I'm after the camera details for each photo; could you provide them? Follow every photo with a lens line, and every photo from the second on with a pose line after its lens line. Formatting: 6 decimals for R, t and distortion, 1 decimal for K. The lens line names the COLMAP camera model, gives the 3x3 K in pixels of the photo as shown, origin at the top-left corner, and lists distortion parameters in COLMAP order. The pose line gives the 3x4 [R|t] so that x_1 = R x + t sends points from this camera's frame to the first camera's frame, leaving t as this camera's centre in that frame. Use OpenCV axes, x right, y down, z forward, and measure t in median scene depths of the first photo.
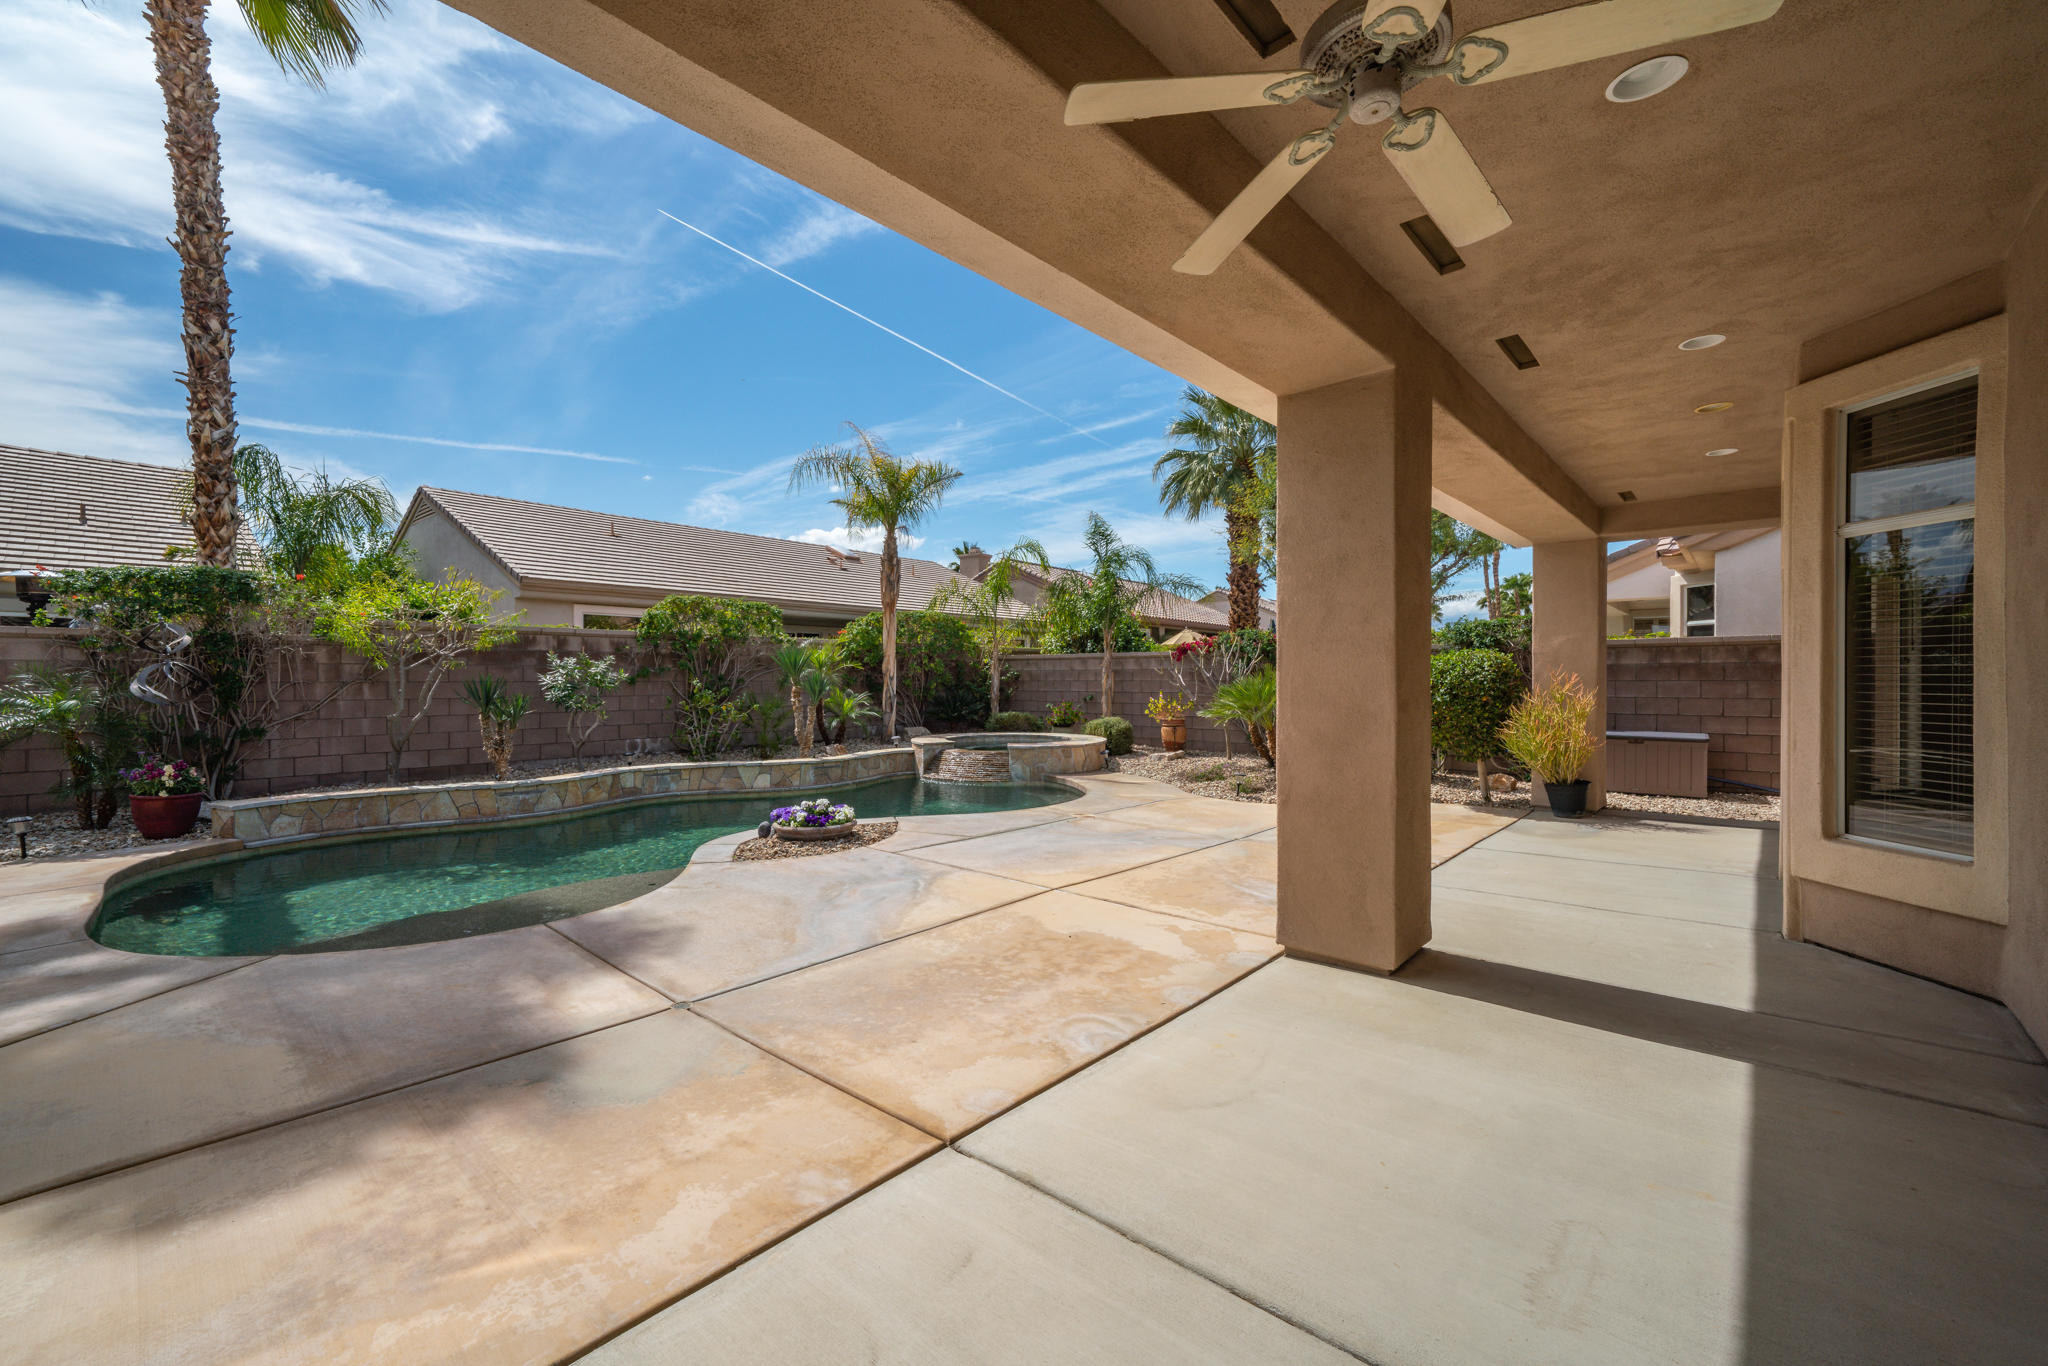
lens RADIAL K [[822.4, 0, 1020.6], [0, 822.4, 684.2], [0, 0, 1]] dist [-0.003592, 0.000867]
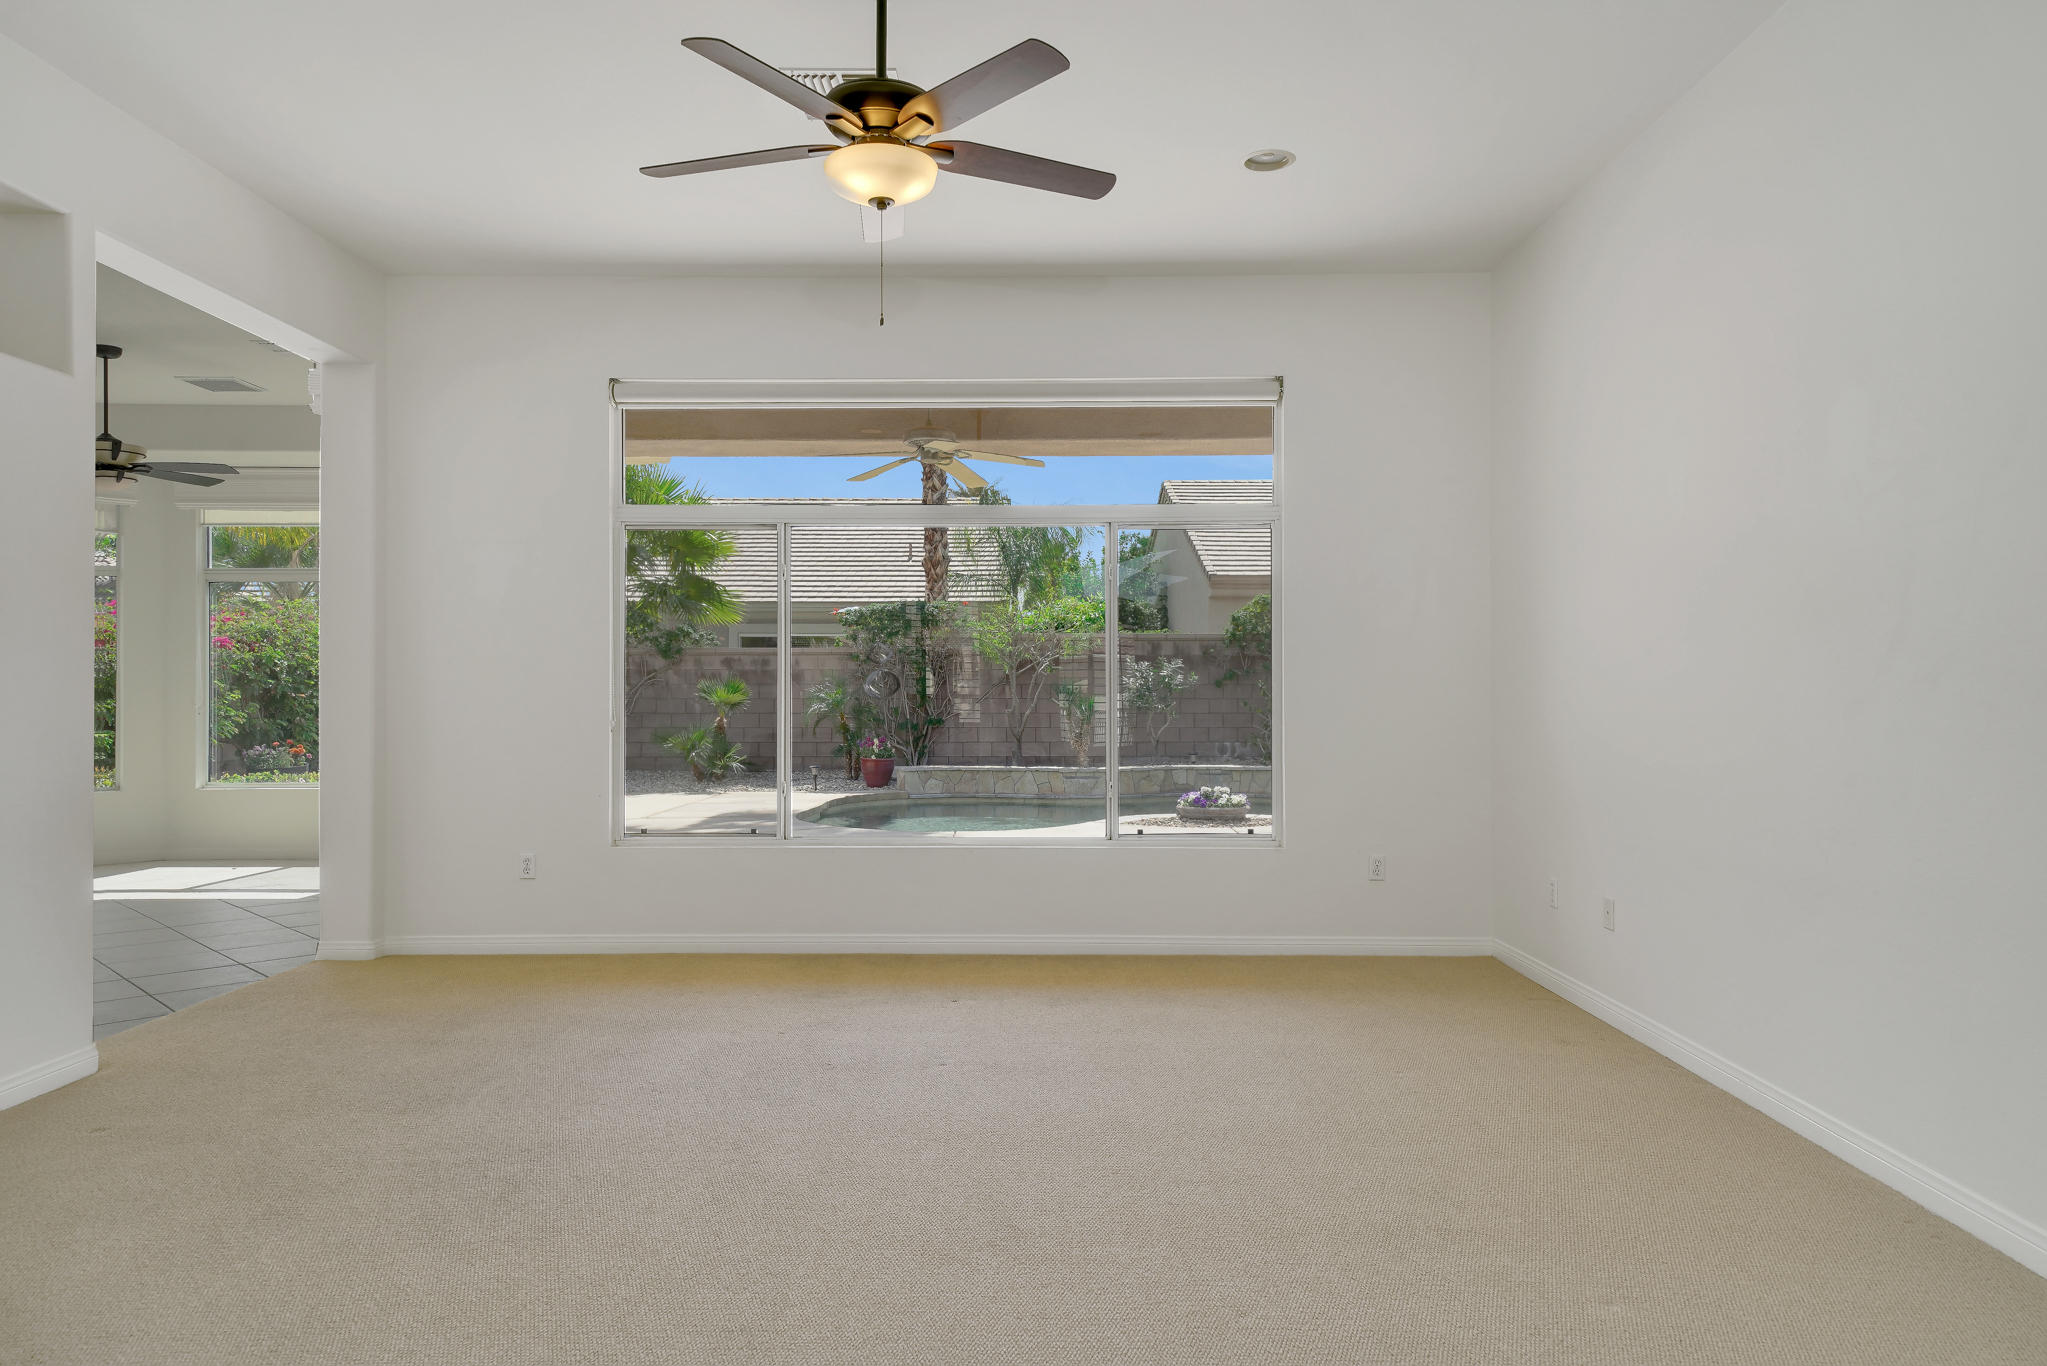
lens RADIAL K [[1327.3, 0, 1017.2], [0, 1327.3, 675.9], [0, 0, 1]] dist [0.029924, 0.002304]
pose [[0.657348, -0.006886, -0.753556, 0.630768], [-0.005133, 0.999894, -0.013614, 0.010492], [0.753570, 0.012818, 0.657243, -0.265529]]
